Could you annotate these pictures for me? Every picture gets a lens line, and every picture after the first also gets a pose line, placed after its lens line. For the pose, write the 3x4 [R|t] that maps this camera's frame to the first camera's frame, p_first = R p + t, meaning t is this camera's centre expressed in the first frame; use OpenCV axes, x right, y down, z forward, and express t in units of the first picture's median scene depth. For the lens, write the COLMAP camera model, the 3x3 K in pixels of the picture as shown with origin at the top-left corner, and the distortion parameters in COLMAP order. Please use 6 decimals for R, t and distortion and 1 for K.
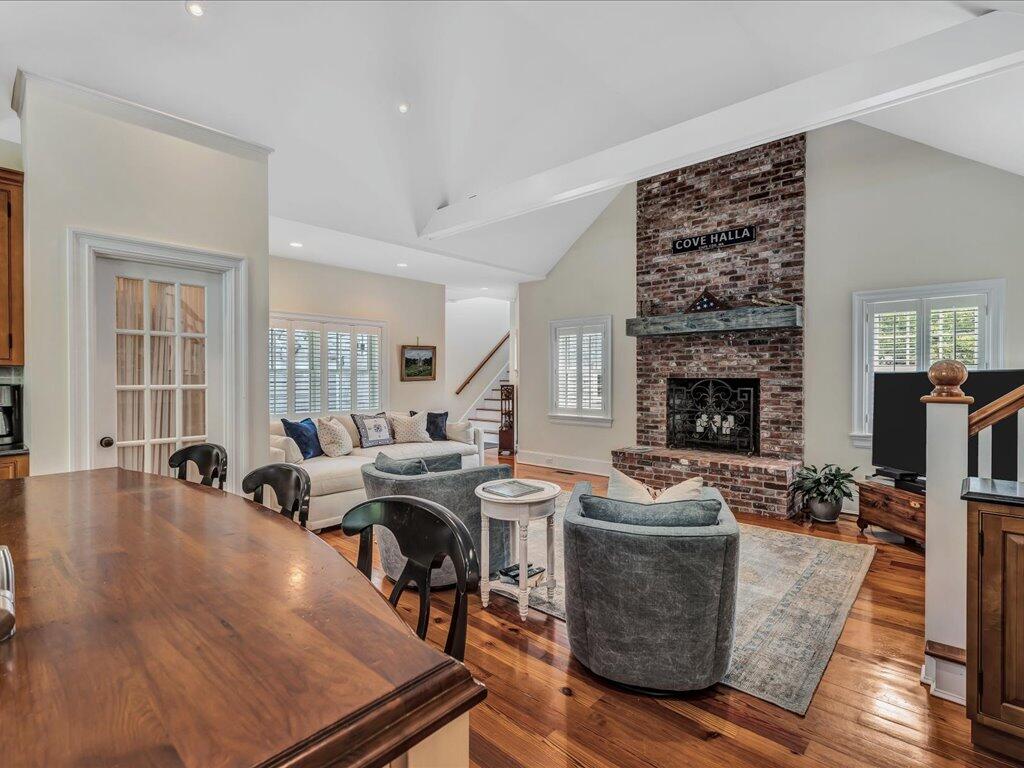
lens RADIAL K [[494.2, 0, 512.0], [0, 494.2, 384.0], [0, 0, 1]] dist [0.001124, 0.000437]
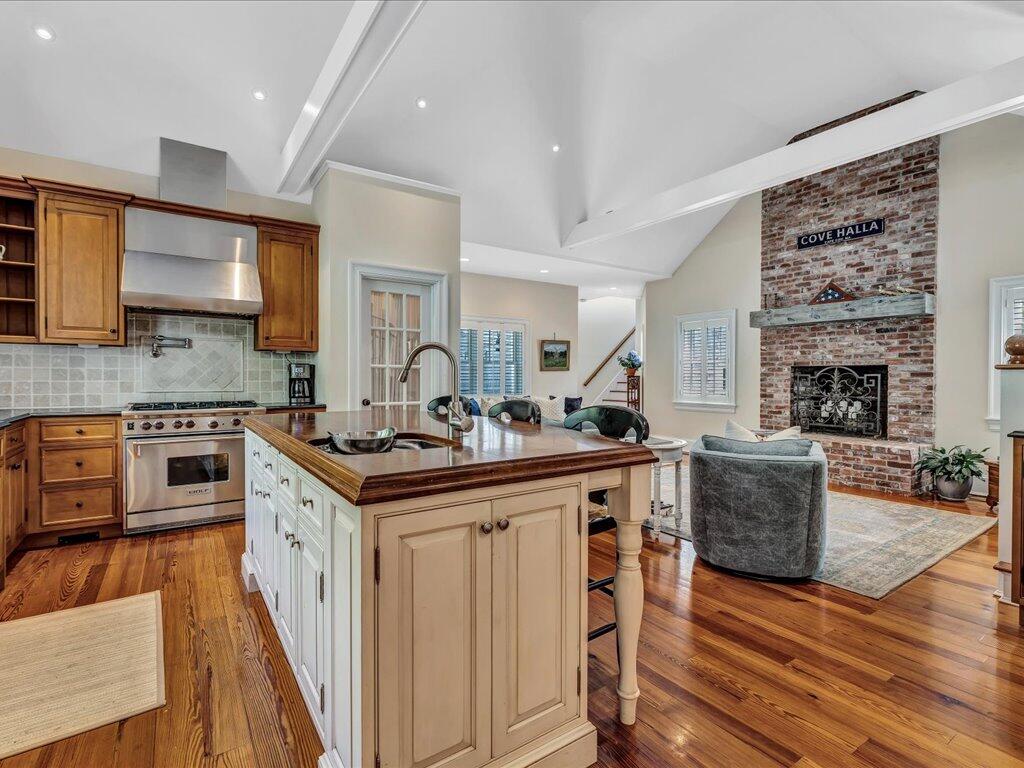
lens RADIAL K [[494.2, 0, 512.0], [0, 494.2, 384.0], [0, 0, 1]] dist [0.001124, 0.000437]
pose [[0.972261, 0.006794, -0.233798, -0.025047], [-0.006705, 0.999977, 0.001177, 0.033672], [0.233801, 0.000423, 0.972284, -0.202745]]
